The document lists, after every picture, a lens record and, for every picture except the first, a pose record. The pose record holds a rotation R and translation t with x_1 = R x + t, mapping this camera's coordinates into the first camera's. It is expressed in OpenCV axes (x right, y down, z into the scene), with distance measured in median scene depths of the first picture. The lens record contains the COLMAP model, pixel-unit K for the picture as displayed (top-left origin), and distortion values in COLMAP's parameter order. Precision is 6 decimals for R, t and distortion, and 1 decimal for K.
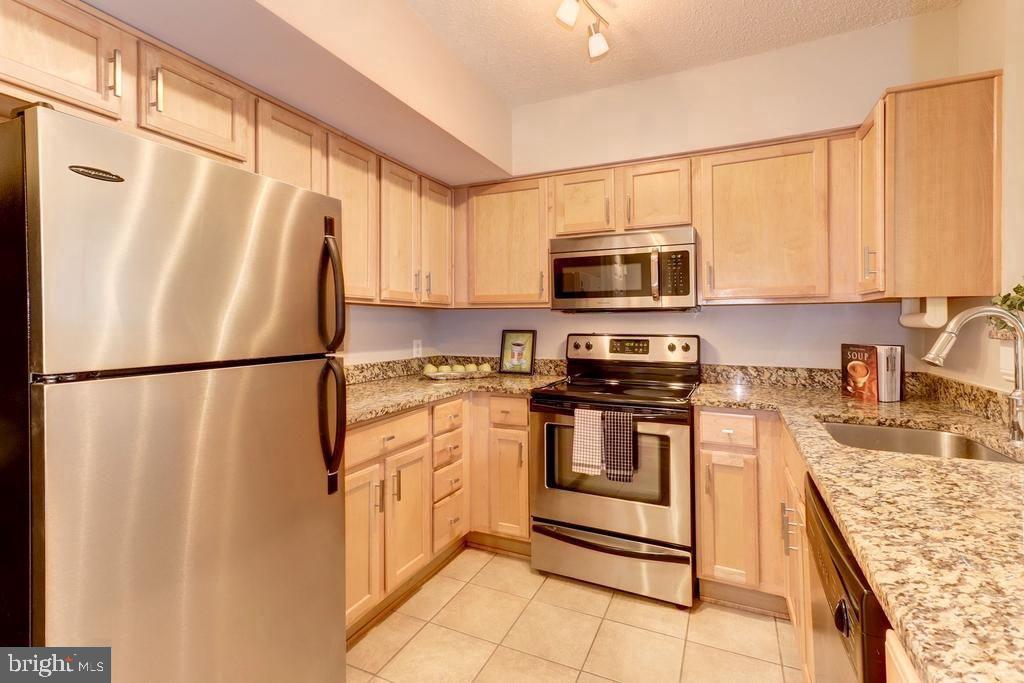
lens RADIAL K [[462.3, 0, 513.8], [0, 462.3, 325.5], [0, 0, 1]] dist [0.001395, 0.000193]
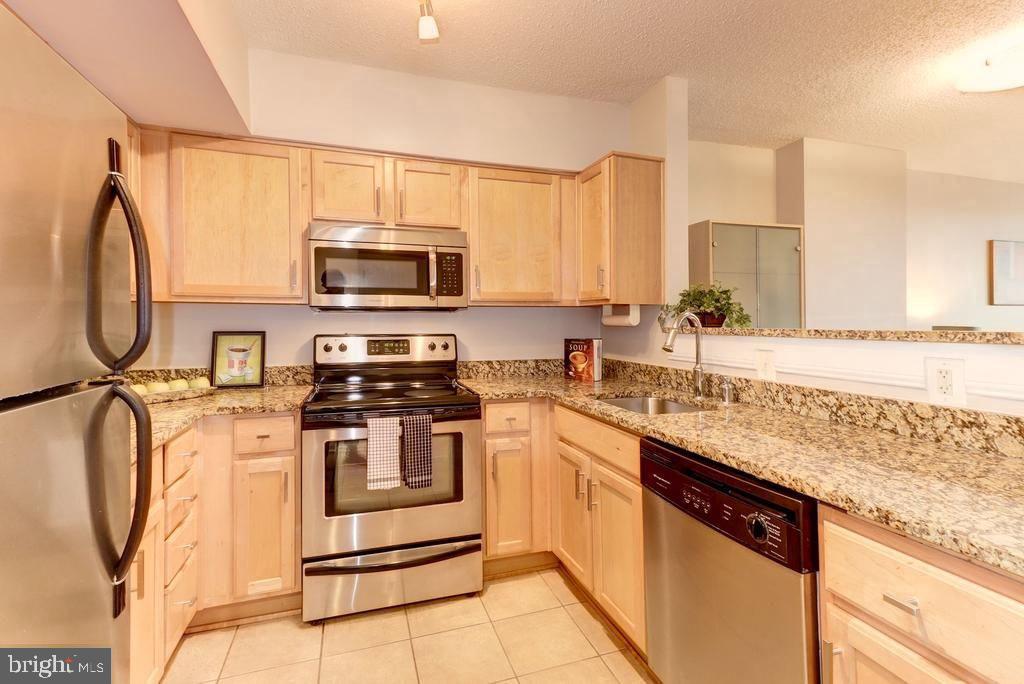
lens RADIAL K [[472.7, 0, 509.6], [0, 472.7, 322.1], [0, 0, 1]] dist [0.002253, 0.000267]
pose [[0.730761, 0.000636, 0.682633, -0.273424], [0.003510, 0.999983, -0.004689, -0.000701], [-0.682625, 0.005823, 0.730746, 0.140801]]
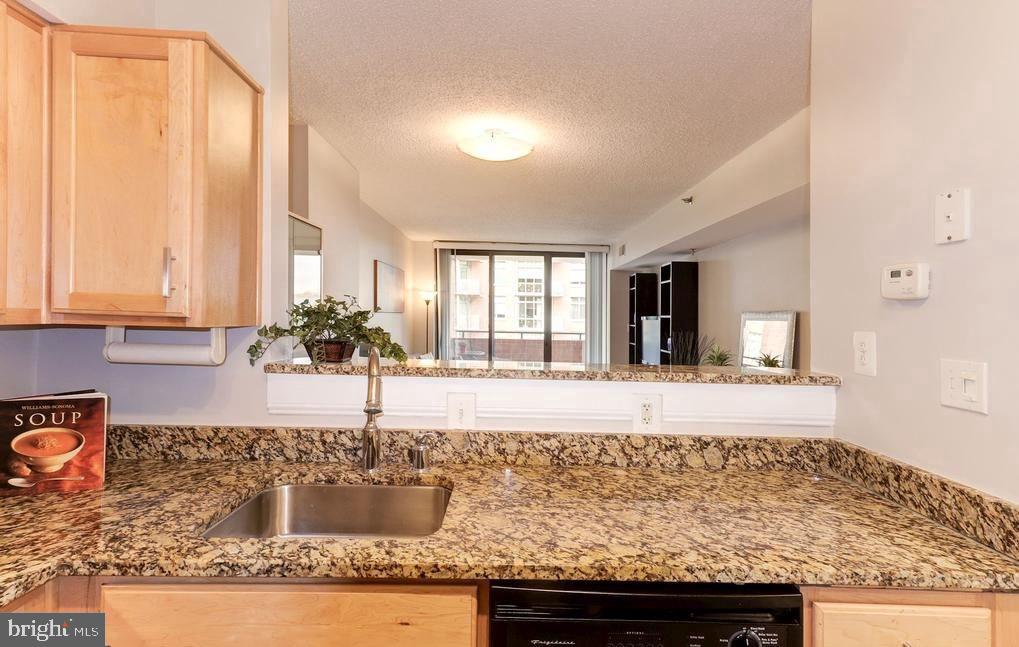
lens RADIAL K [[487.1, 0, 509.5], [0, 487.1, 323.5], [0, 0, 1]] dist [0.019738, -0.000442]
pose [[-0.431319, -0.018180, 0.902016, -0.046275], [-0.018049, 0.999771, 0.011519, -0.061987], [-0.902019, -0.011312, -0.431548, 0.669898]]
